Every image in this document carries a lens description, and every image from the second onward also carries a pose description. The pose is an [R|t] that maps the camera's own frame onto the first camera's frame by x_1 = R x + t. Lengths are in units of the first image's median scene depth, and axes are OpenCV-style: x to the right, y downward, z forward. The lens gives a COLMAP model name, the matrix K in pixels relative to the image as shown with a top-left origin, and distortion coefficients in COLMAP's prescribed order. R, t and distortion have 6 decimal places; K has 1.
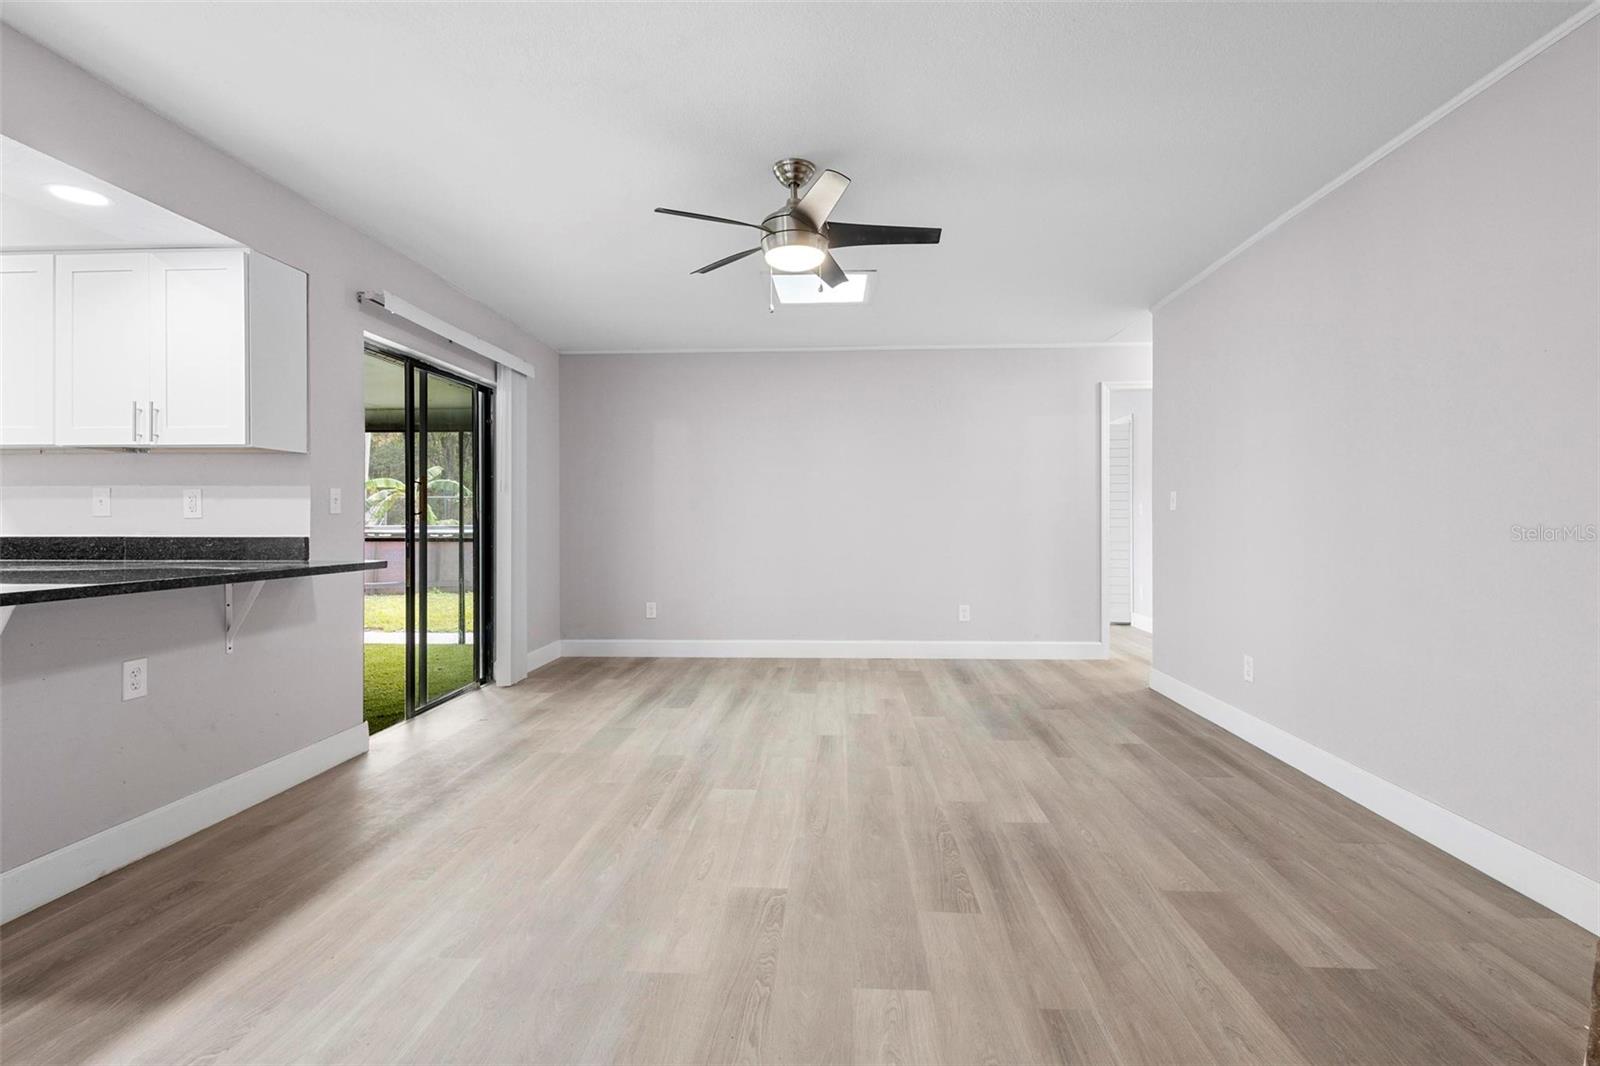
lens RADIAL K [[745.6, 0, 797.3], [0, 745.6, 518.9], [0, 0, 1]] dist [0.009178, -0.003441]
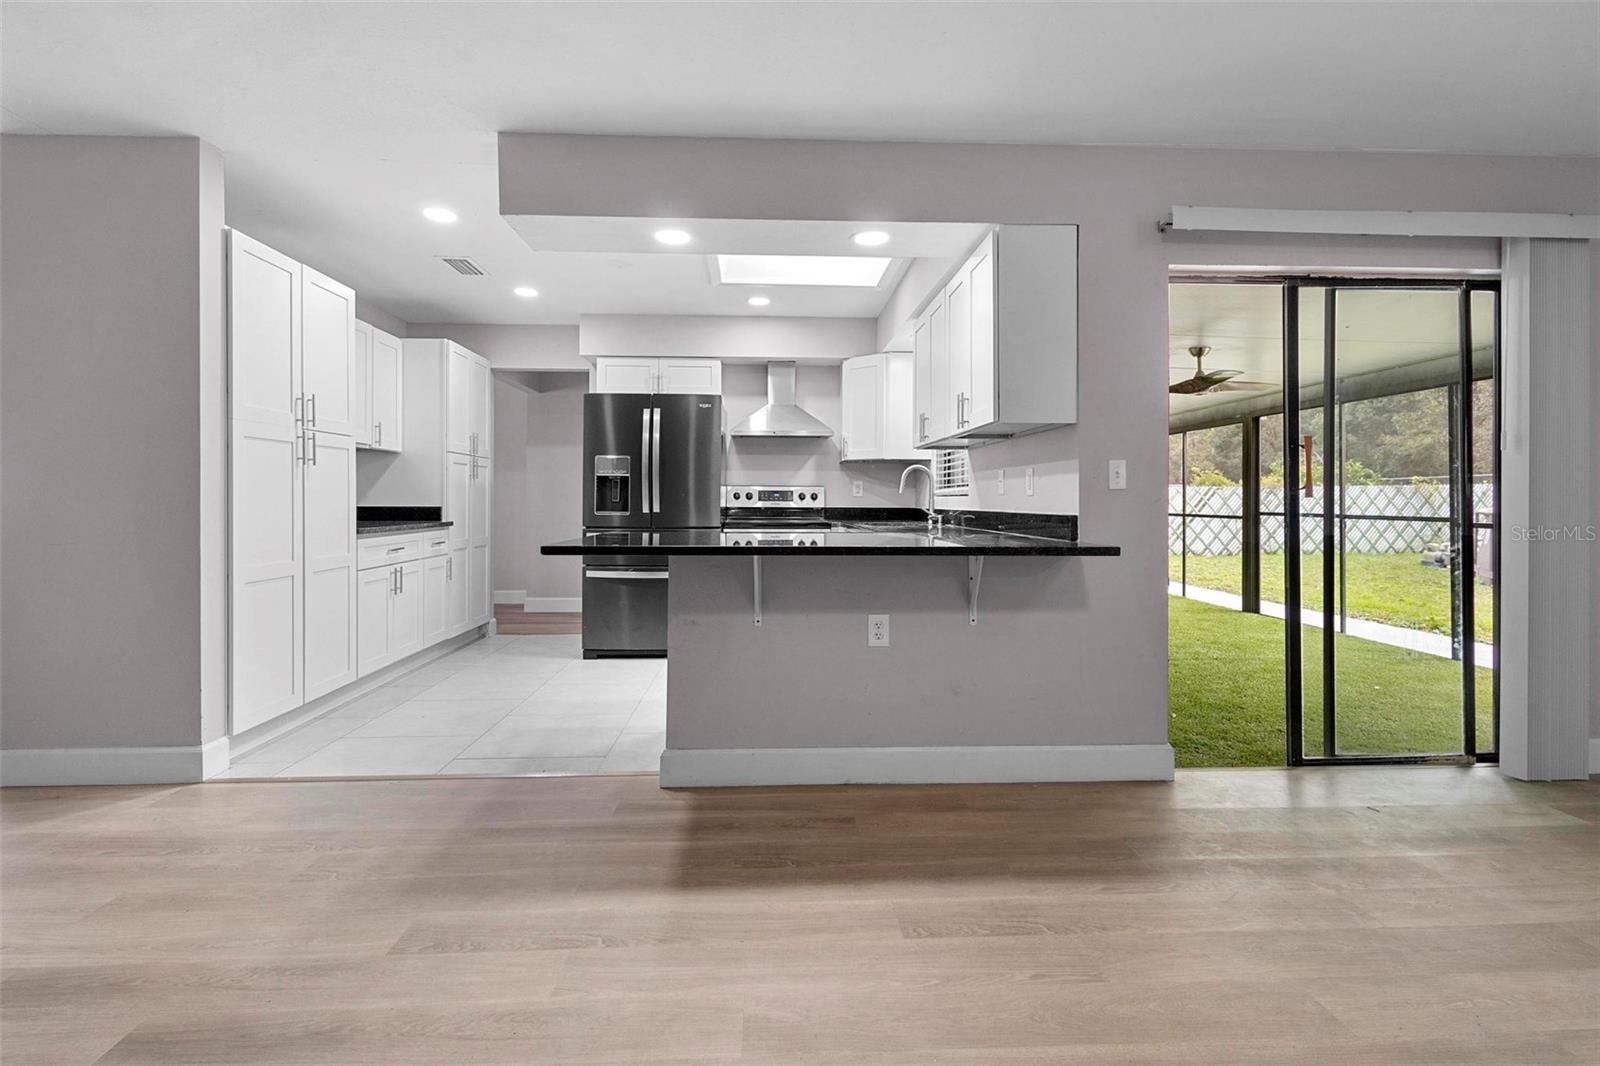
lens RADIAL K [[745.6, 0, 807.5], [0, 745.6, 499.5], [0, 0, 1]] dist [0.009178, -0.003441]
pose [[0.107875, -0.001286, -0.994164, 0.233518], [0.000356, 0.999999, -0.001255, 0.007198], [0.994164, -0.000218, 0.107875, 0.639465]]
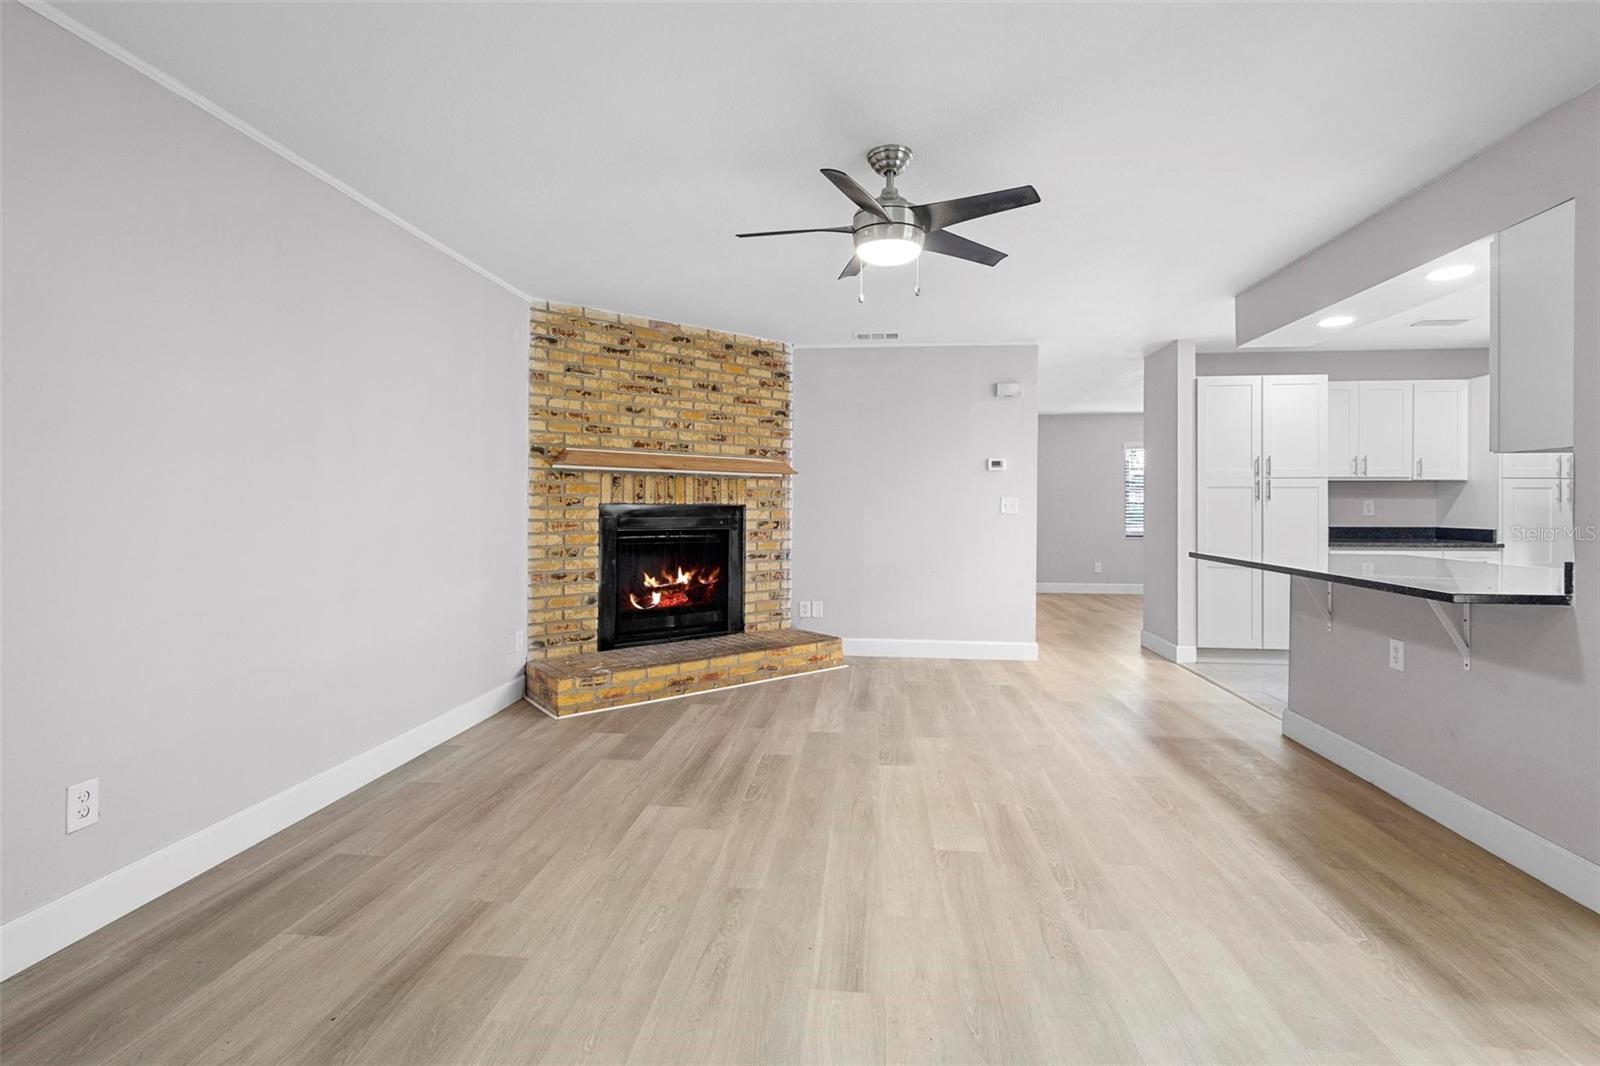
lens RADIAL K [[745.6, 0, 791.5], [0, 745.6, 507.9], [0, 0, 1]] dist [0.009178, -0.003441]
pose [[-0.998780, -0.005572, 0.049056, 0.073352], [-0.005423, 0.999980, 0.003180, -0.029486], [-0.049073, 0.002910, -0.998791, 1.955968]]
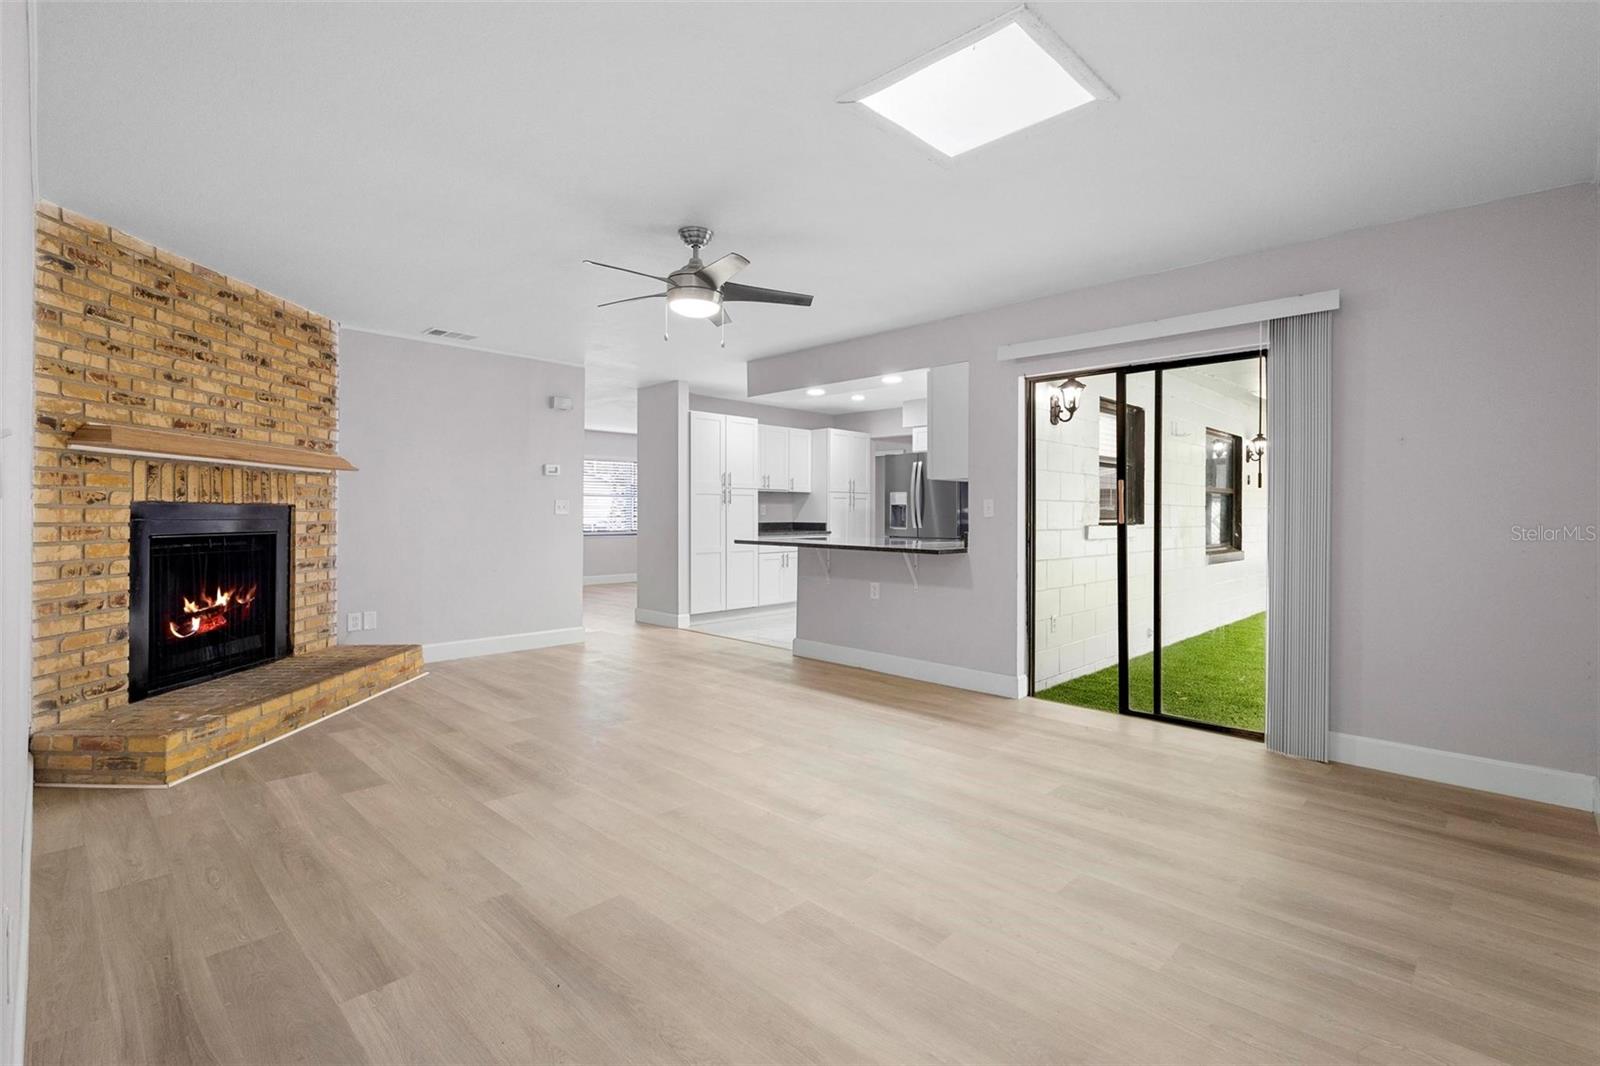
lens RADIAL K [[745.6, 0, 804.6], [0, 745.6, 514.9], [0, 0, 1]] dist [0.009178, -0.003441]
pose [[-0.654946, -0.001572, -0.755674, 0.803057], [-0.002844, 0.999996, 0.000385, -0.012287], [0.755670, 0.002402, -0.654948, 1.943832]]
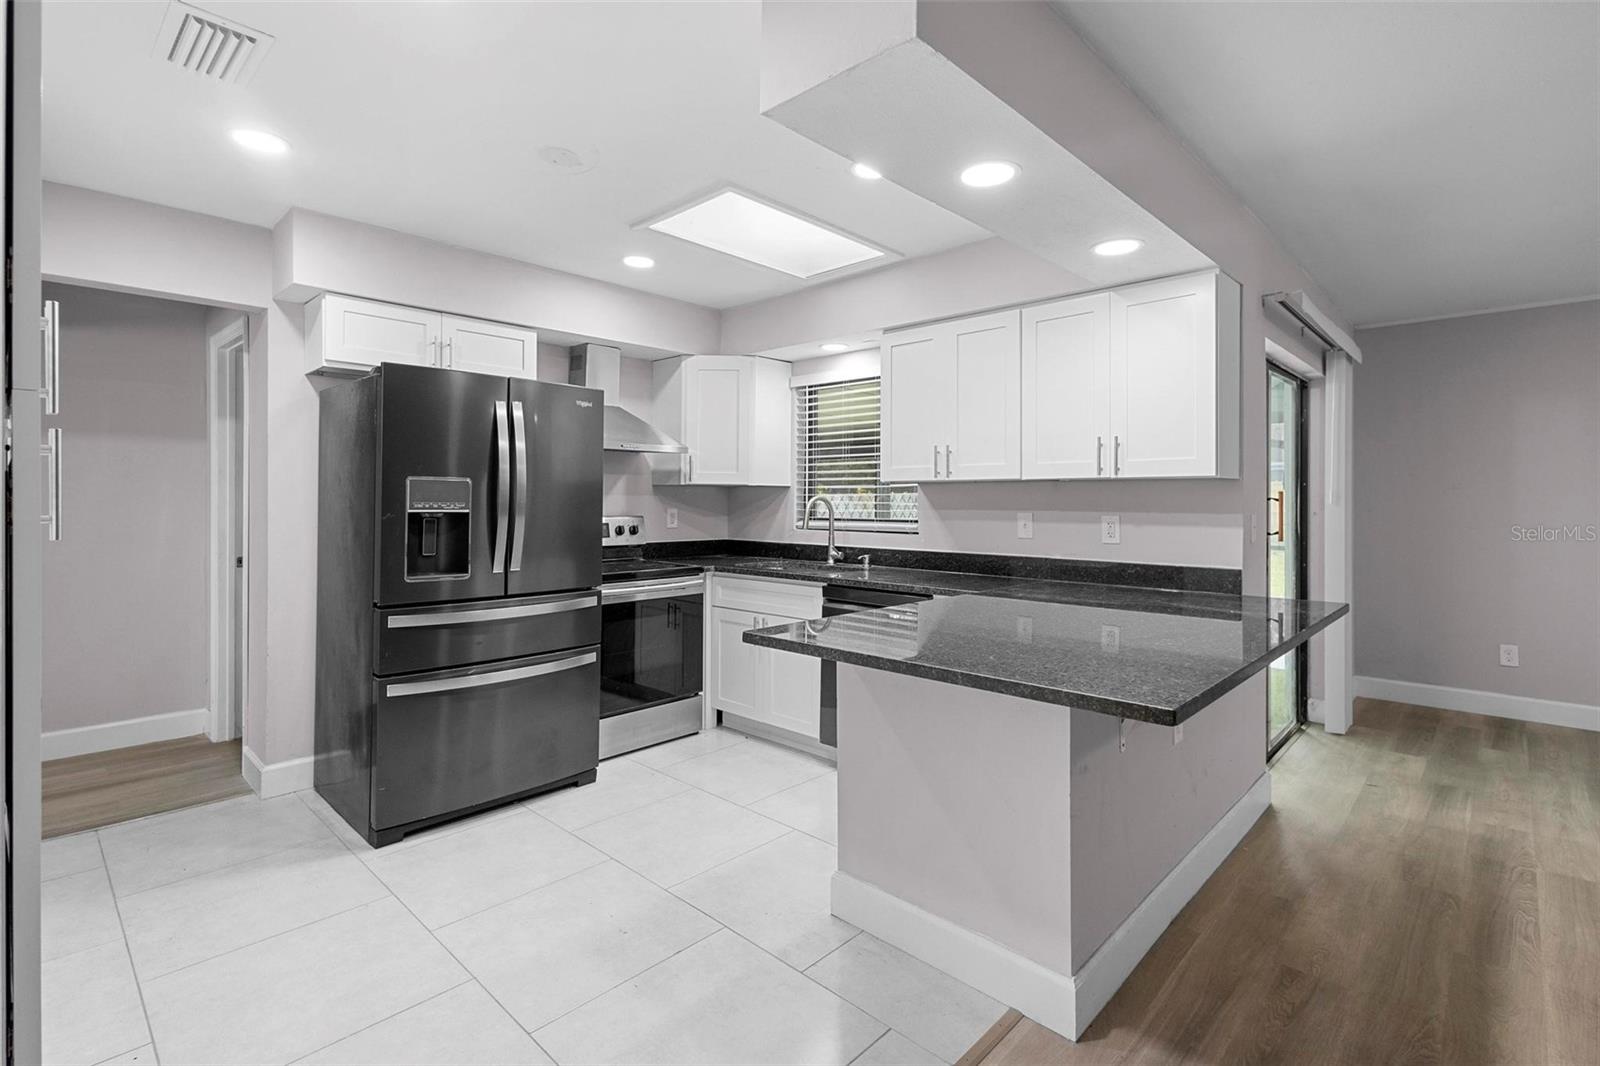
lens RADIAL K [[745.6, 0, 796.7], [0, 745.6, 495.3], [0, 0, 1]] dist [0.009178, -0.003441]
pose [[0.762749, 0.001075, -0.646694, -0.527424], [-0.002413, 0.999996, -0.001184, -0.072848], [0.646690, 0.002464, 0.762749, -0.072315]]
